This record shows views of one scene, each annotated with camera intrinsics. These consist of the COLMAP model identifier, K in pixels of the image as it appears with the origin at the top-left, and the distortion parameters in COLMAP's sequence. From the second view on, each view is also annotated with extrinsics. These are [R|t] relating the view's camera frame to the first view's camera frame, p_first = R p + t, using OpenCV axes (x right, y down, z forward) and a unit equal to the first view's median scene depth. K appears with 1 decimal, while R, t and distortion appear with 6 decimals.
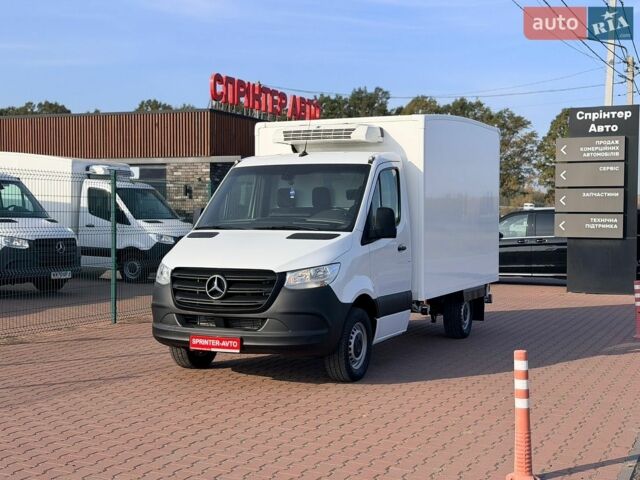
lens RADIAL K [[894.4, 0, 320.0], [0, 894.4, 240.0], [0, 0, 1]] dist [0.102801, -0.010993]
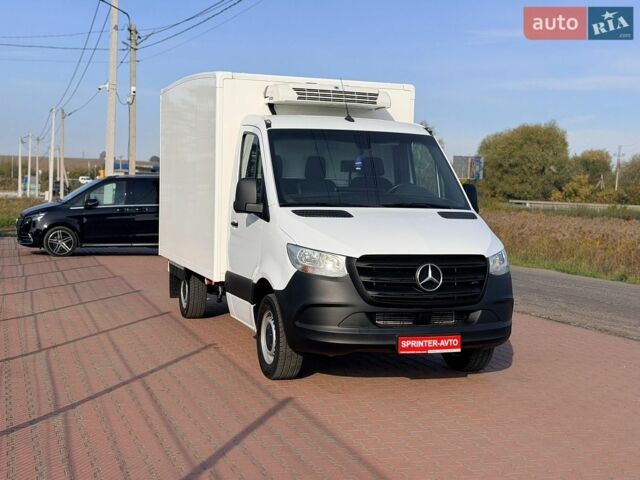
lens RADIAL K [[894.4, 0, 320.0], [0, 894.4, 240.0], [0, 0, 1]] dist [0.102801, -0.010993]
pose [[0.726686, -0.025090, 0.686511, -0.735357], [-0.003414, 0.999189, 0.040131, -0.015162], [-0.686961, -0.031506, 0.726011, 0.441806]]
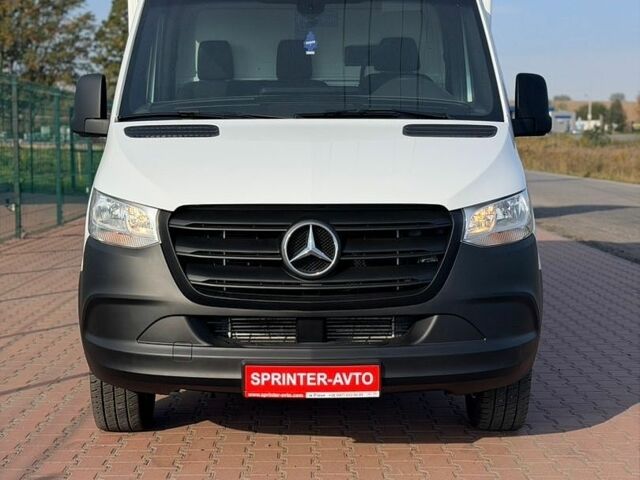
lens RADIAL K [[1191.1, 0, 320.0], [0, 1191.1, 240.0], [0, 0, 1]] dist [0.193784, 0.095383]
pose [[0.907446, -0.043543, 0.417906, -0.334220], [0.016322, 0.997518, 0.068492, 0.009114], [-0.419851, -0.055332, 0.905905, 0.464488]]
